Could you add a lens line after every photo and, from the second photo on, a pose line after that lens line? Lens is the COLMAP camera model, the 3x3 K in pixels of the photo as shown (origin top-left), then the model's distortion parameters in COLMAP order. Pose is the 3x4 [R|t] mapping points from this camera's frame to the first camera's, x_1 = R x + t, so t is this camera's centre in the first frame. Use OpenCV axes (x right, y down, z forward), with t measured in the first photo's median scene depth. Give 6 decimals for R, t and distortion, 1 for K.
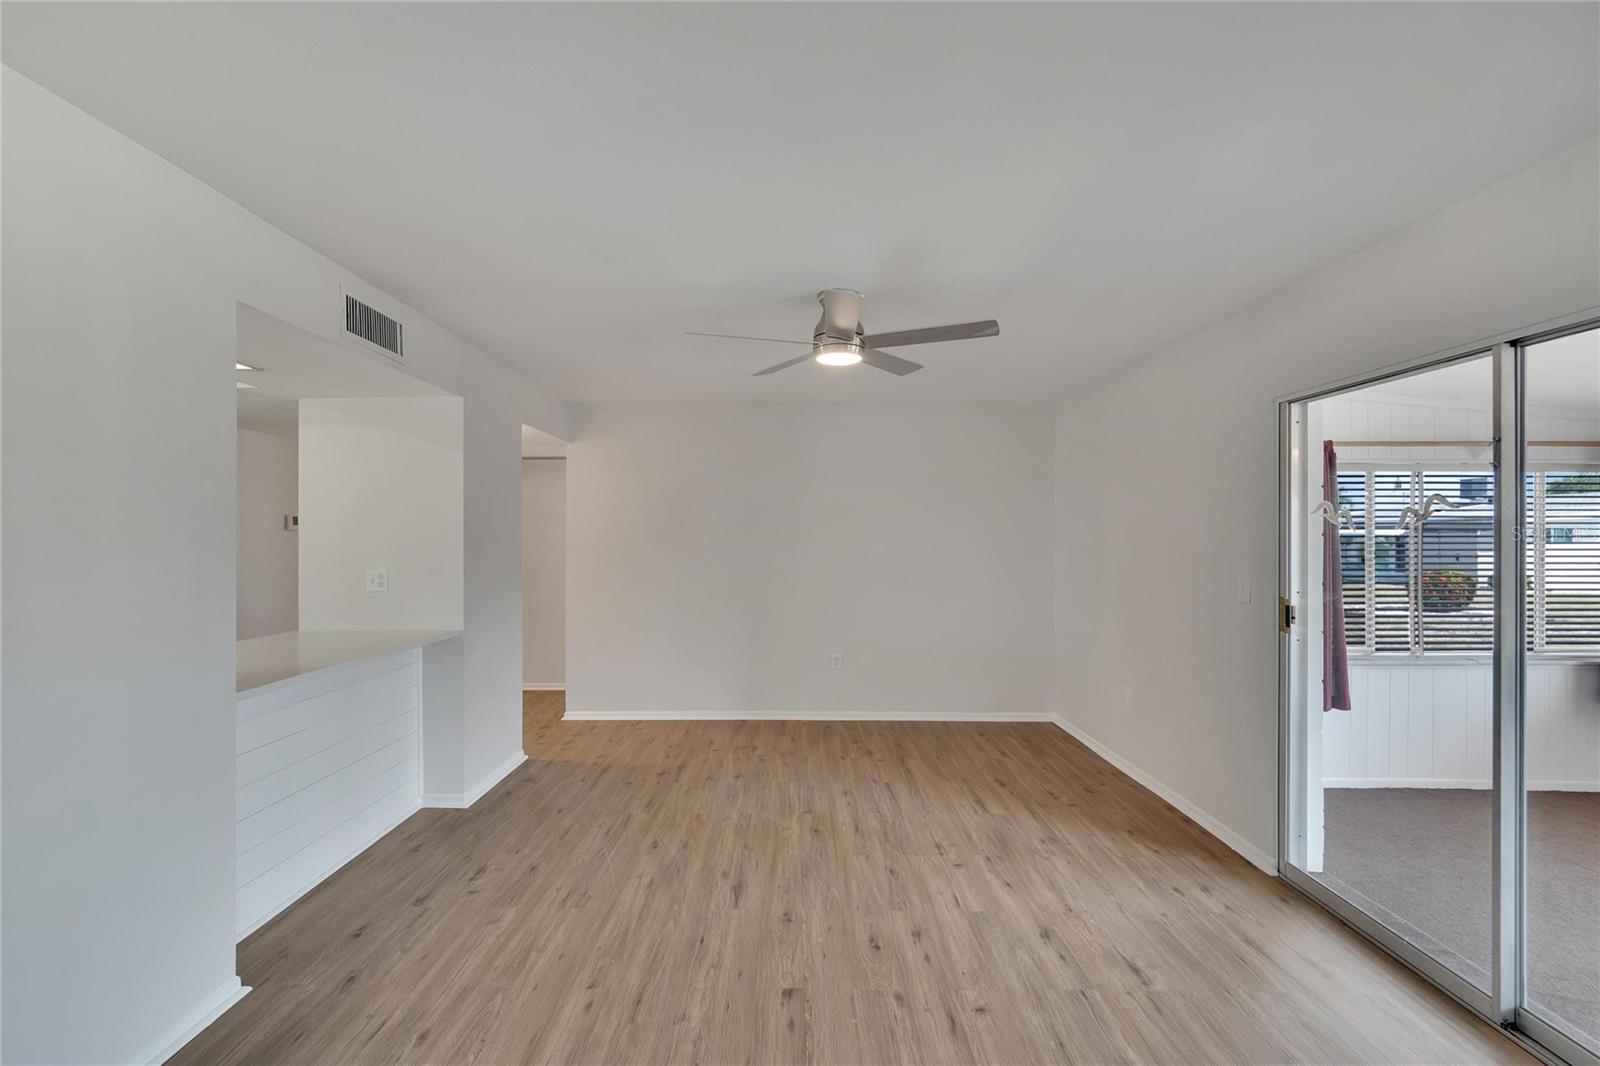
lens RADIAL K [[708.2, 0, 786.9], [0, 708.2, 530.5], [0, 0, 1]] dist [-0.009852, 0.003405]
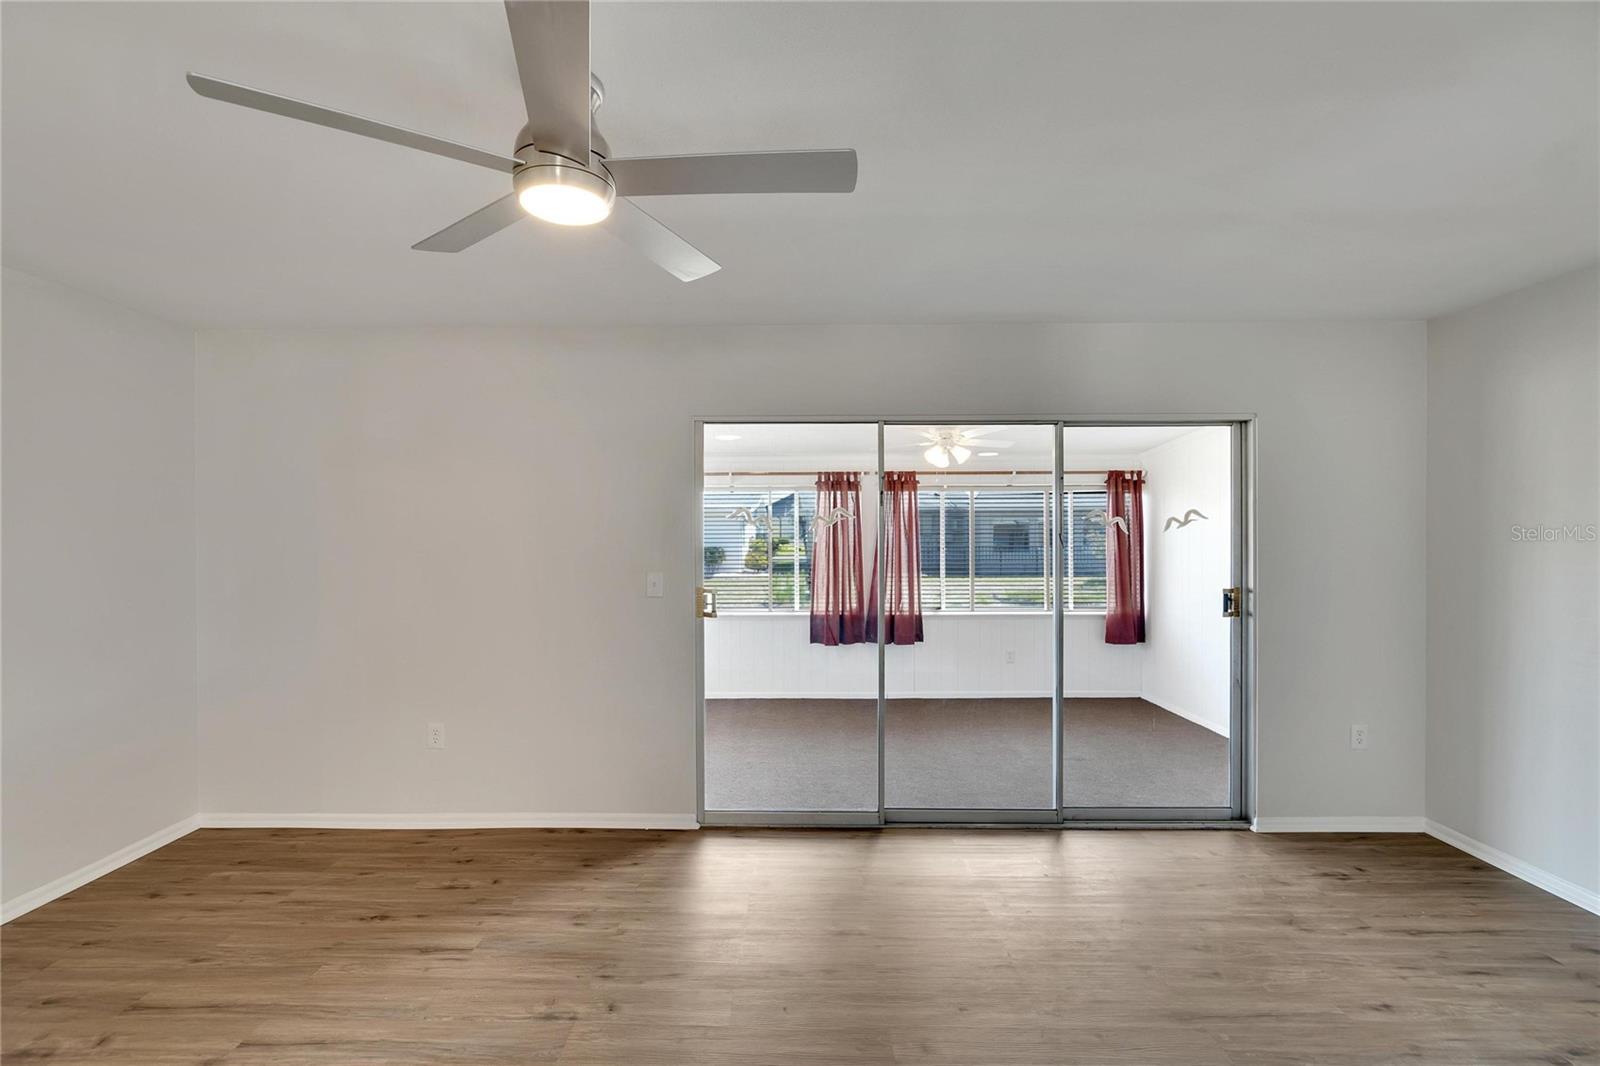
lens RADIAL K [[708.2, 0, 796.7], [0, 708.2, 522.5], [0, 0, 1]] dist [-0.009852, 0.003405]
pose [[0.006182, 0.011779, 0.999912, -0.454159], [-0.002124, 0.999929, -0.011766, -0.001228], [-0.999979, -0.002051, 0.006207, 0.793332]]
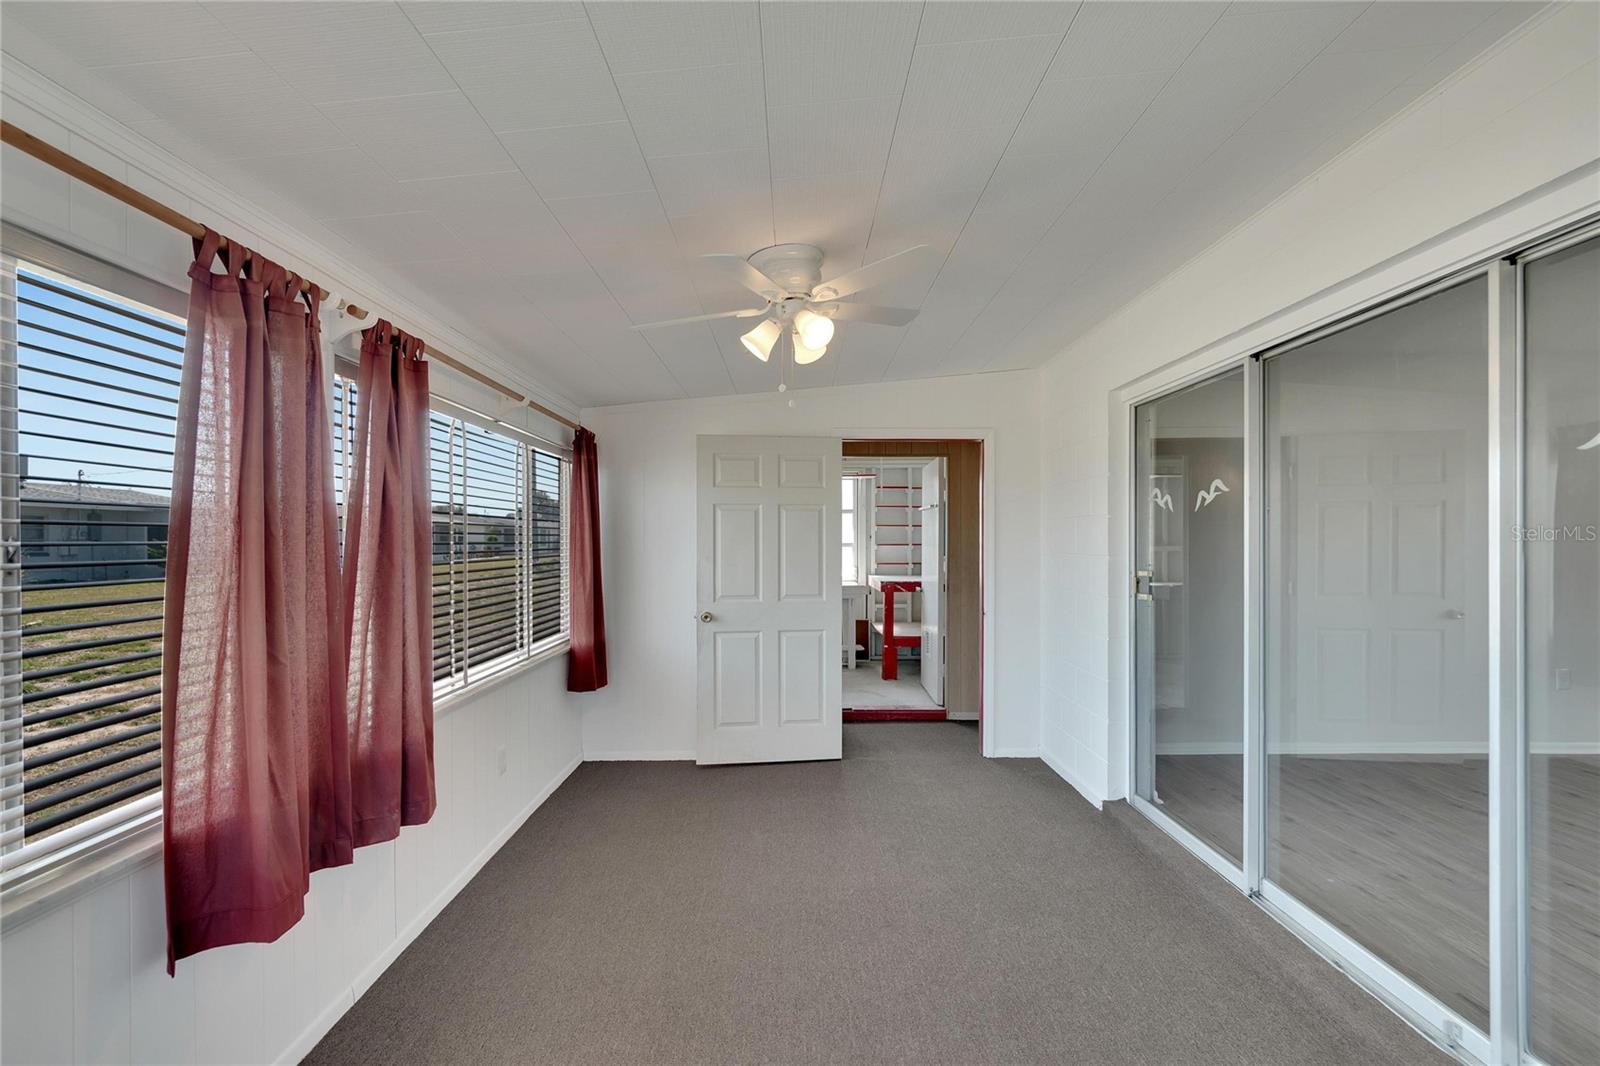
lens RADIAL K [[708.2, 0, 795.9], [0, 708.2, 531.6], [0, 0, 1]] dist [-0.009852, 0.003405]
pose [[-0.999931, -0.004568, 0.010821, 1.237174], [-0.004754, 0.999841, -0.017173, 0.045998], [-0.010741, -0.017224, -0.999794, 1.238390]]
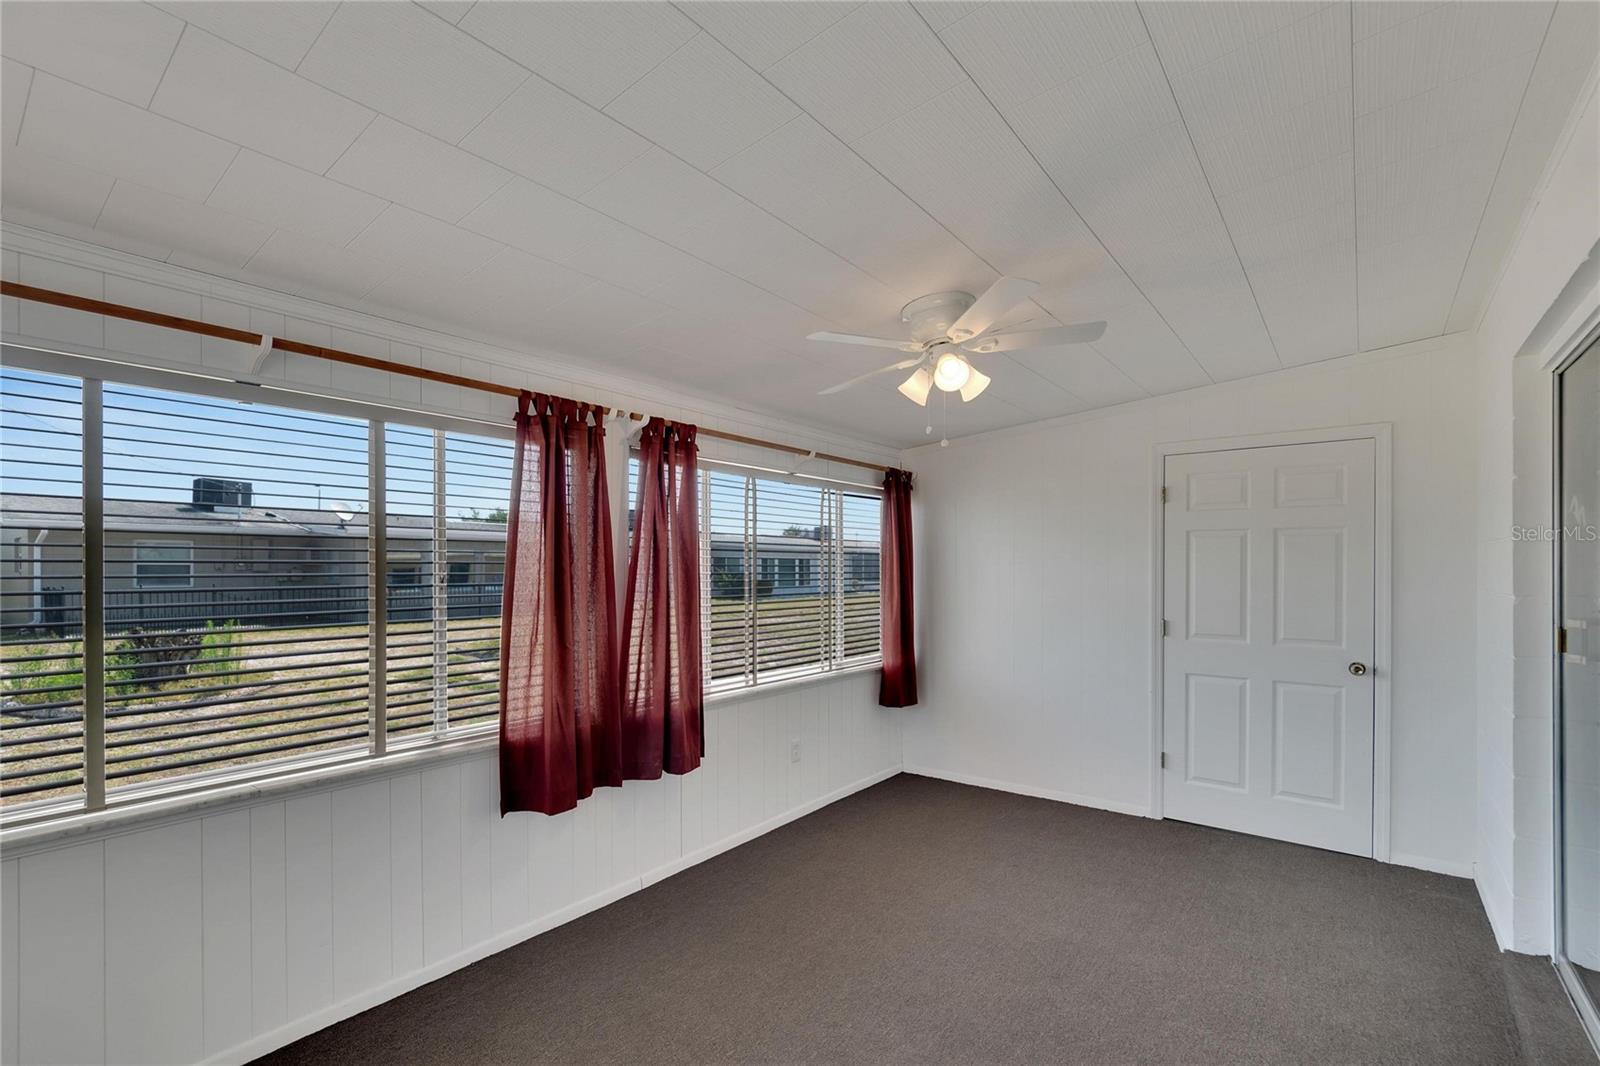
lens RADIAL K [[708.2, 0, 756.9], [0, 708.2, 557.8], [0, 0, 1]] dist [-0.009852, 0.003405]
pose [[-0.774500, 0.003401, 0.632565, 0.896832], [-0.008243, 0.999846, -0.015469, 0.039352], [-0.632520, -0.017195, -0.774353, 1.231114]]
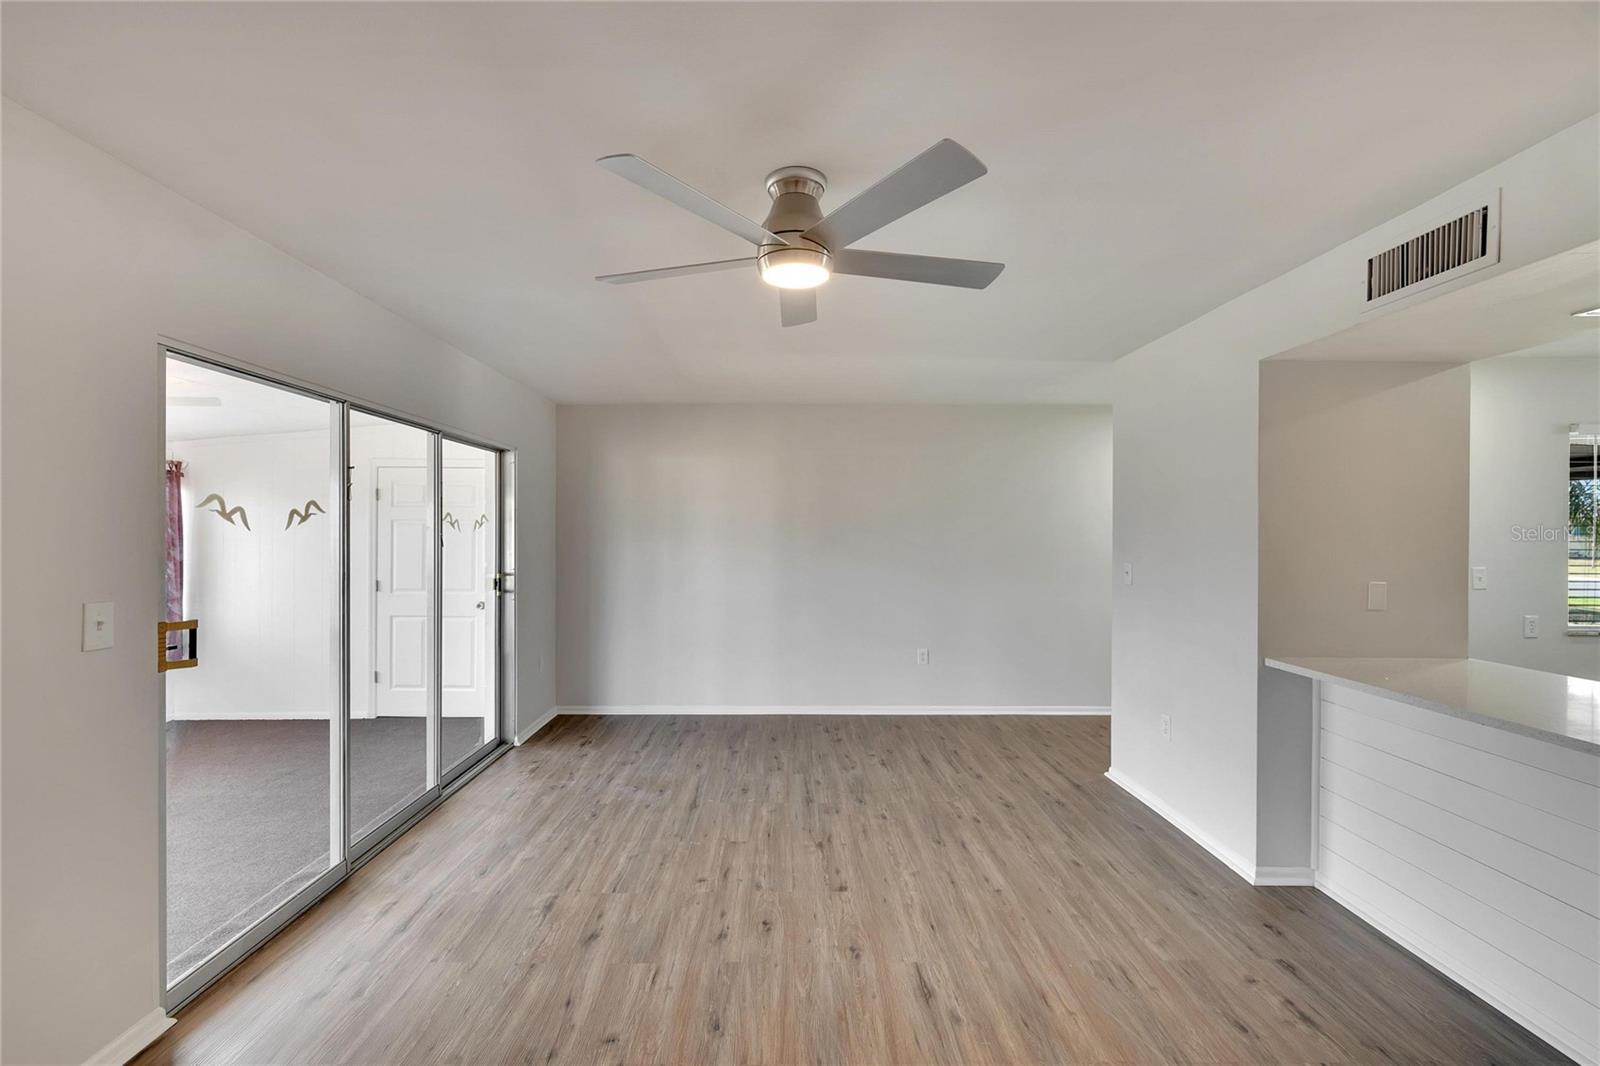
lens RADIAL K [[708.2, 0, 781.7], [0, 708.2, 532.5], [0, 0, 1]] dist [-0.009852, 0.003405]
pose [[-0.999983, -0.003697, -0.004398, 0.086001], [-0.003683, 0.999988, -0.003214, 0.004073], [0.004410, -0.003197, -0.999985, 1.618804]]
